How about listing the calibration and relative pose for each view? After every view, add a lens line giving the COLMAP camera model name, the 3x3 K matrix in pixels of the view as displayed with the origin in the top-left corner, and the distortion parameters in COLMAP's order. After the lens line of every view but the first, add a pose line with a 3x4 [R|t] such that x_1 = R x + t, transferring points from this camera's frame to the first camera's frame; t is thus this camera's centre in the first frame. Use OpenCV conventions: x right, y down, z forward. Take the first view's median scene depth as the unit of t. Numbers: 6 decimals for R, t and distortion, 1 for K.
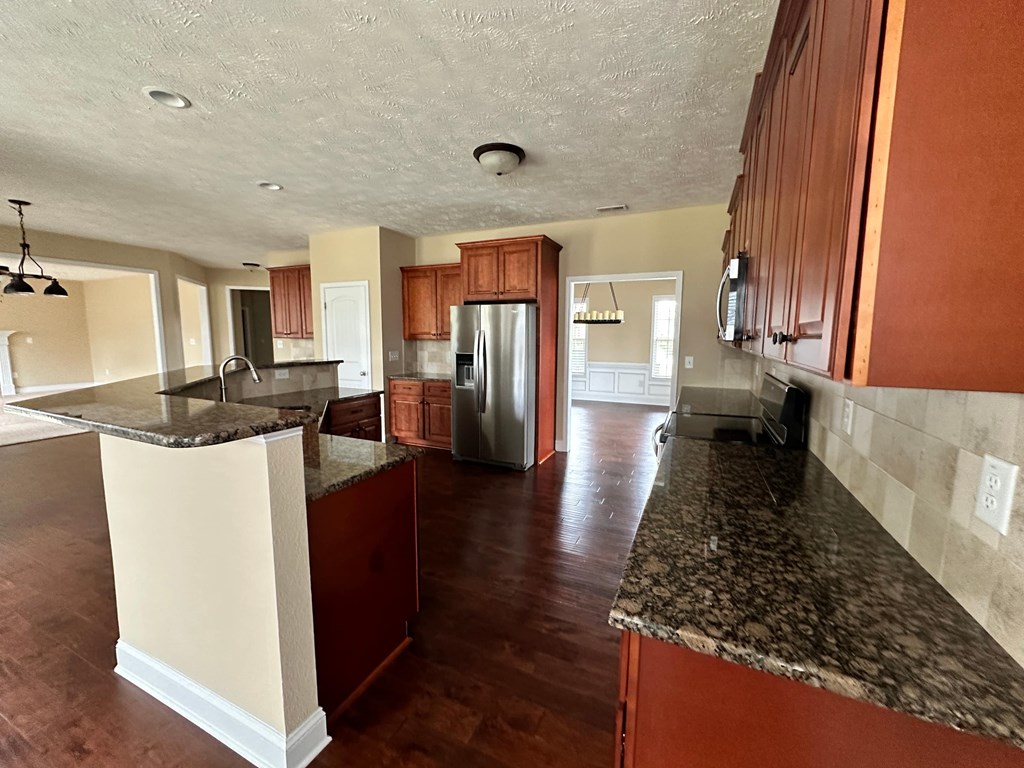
lens RADIAL K [[409.1, 0, 512.8], [0, 409.1, 385.9], [0, 0, 1]] dist [-0.006619, 0.001282]
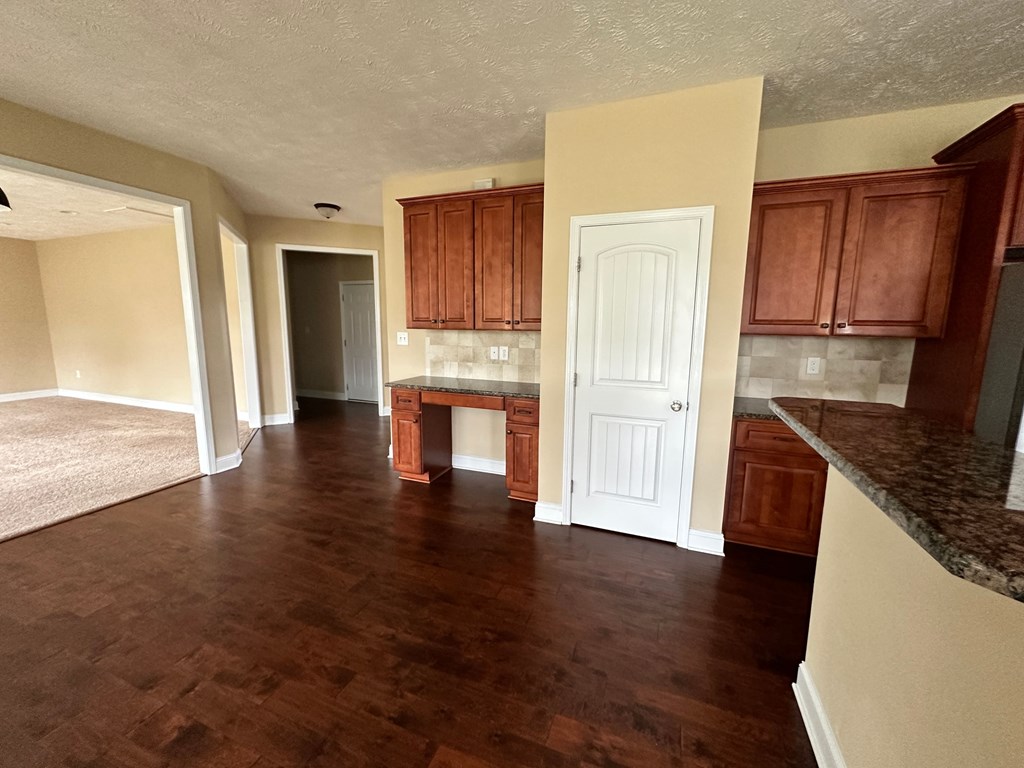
lens RADIAL K [[409.1, 0, 513.6], [0, 409.1, 382.6], [0, 0, 1]] dist [-0.006619, 0.001282]
pose [[0.998722, -0.003391, 0.050425, -0.561390], [0.002175, 0.999706, 0.024150, -0.068687], [-0.050492, -0.024010, 0.998436, 0.520581]]
